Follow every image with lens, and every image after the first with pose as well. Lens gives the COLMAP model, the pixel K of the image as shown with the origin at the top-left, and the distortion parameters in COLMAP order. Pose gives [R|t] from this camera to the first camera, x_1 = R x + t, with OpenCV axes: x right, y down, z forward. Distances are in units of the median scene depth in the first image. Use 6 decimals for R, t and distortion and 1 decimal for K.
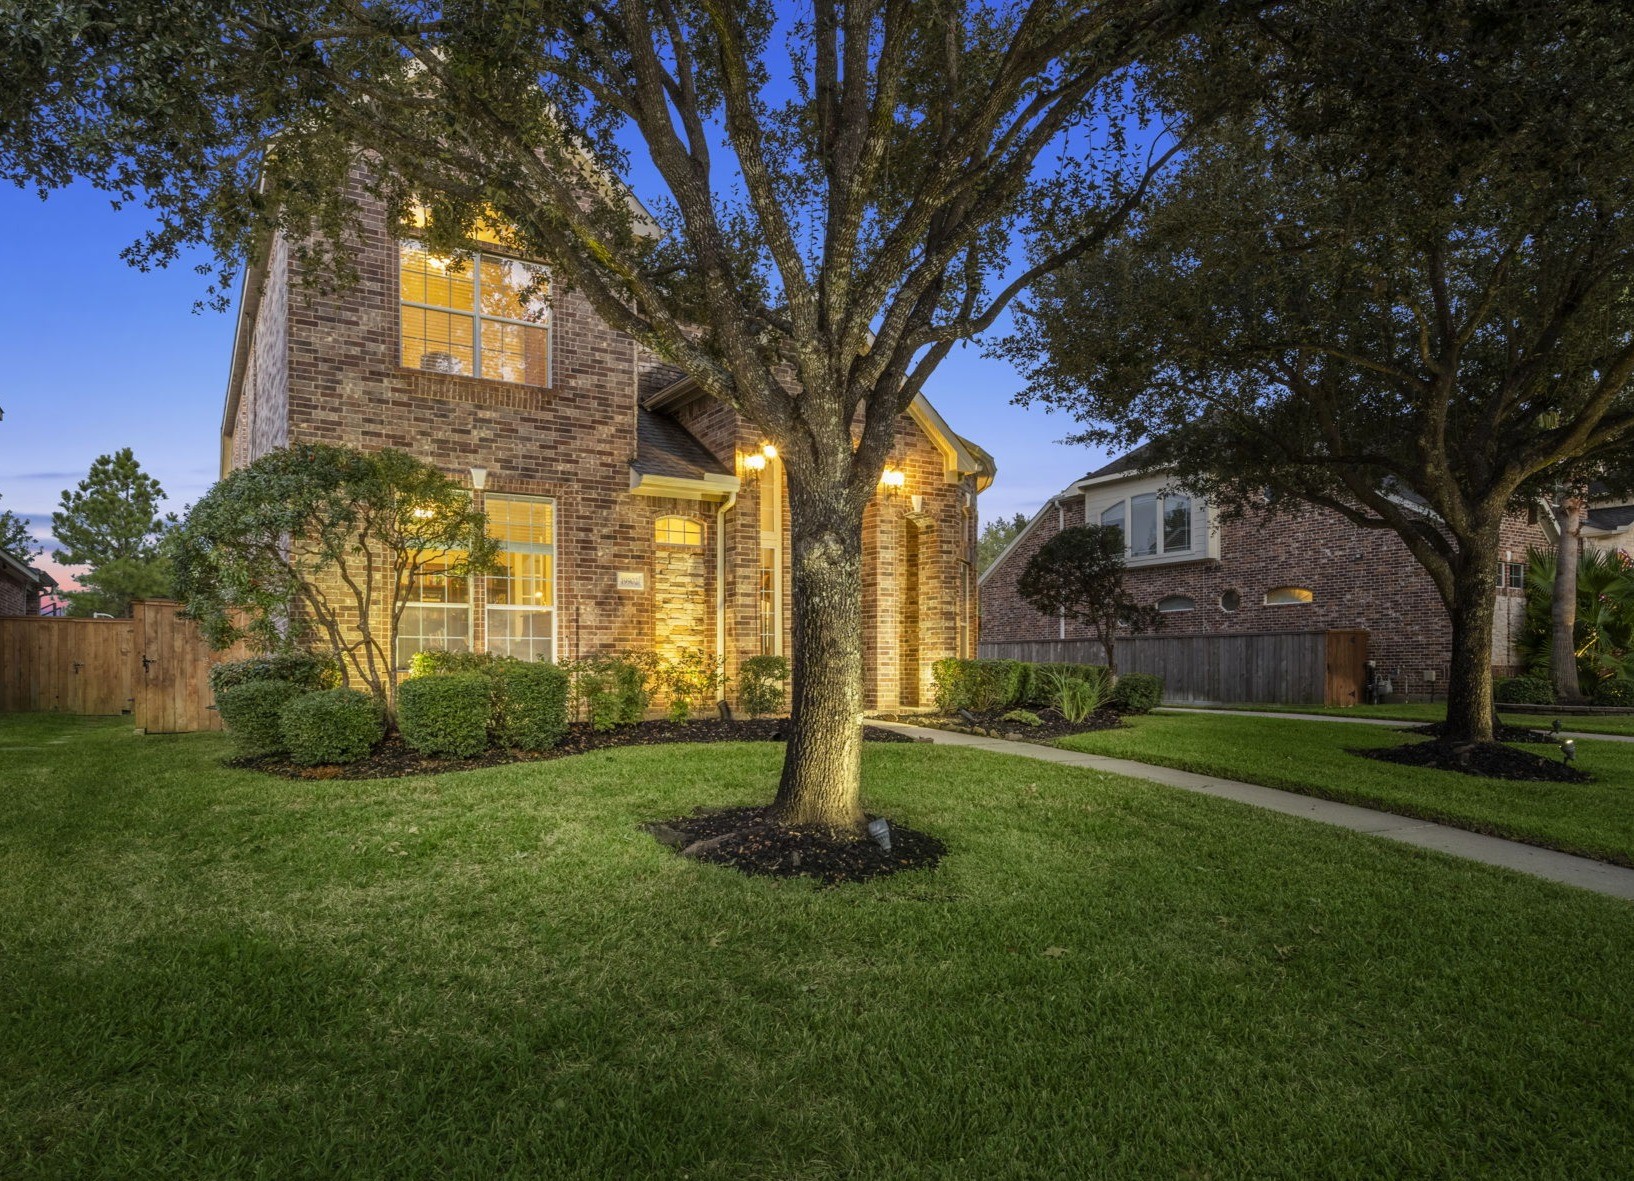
lens RADIAL K [[1161.3, 0, 817.0], [0, 1161.3, 590.5], [0, 0, 1]] dist [0.000111, 0.000245]
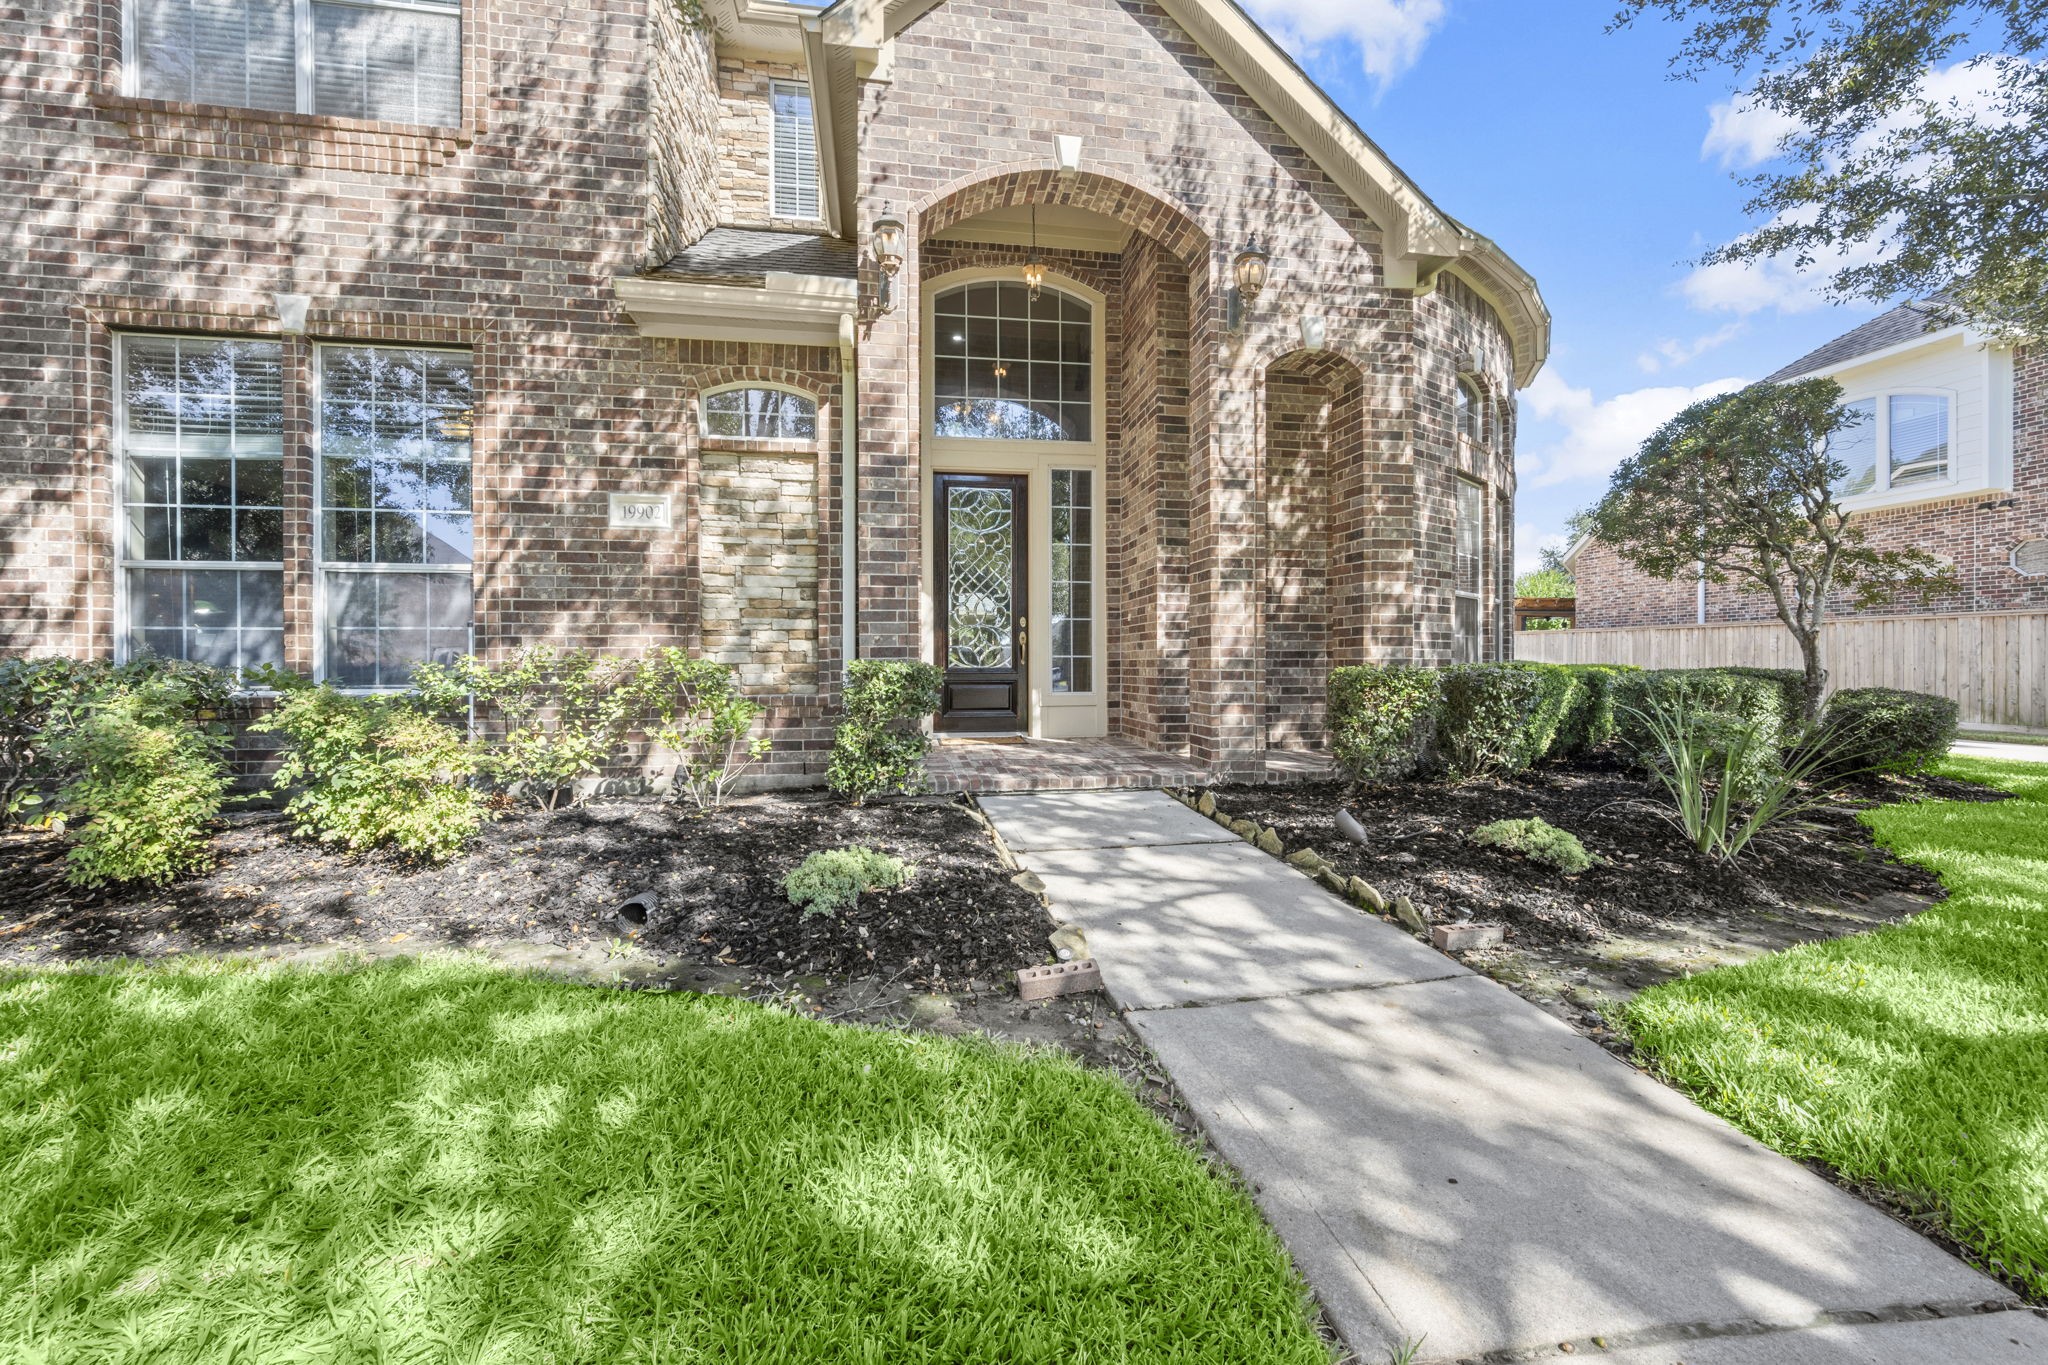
lens RADIAL K [[915.1, 0, 1052.5], [0, 915.1, 638.9], [0, 0, 1]] dist [0.001301, -0.000032]
pose [[0.915719, -0.007621, -0.401746, 0.158868], [0.026992, 0.998728, 0.042578, 0.034470], [0.400911, -0.049833, 0.914761, 0.710348]]
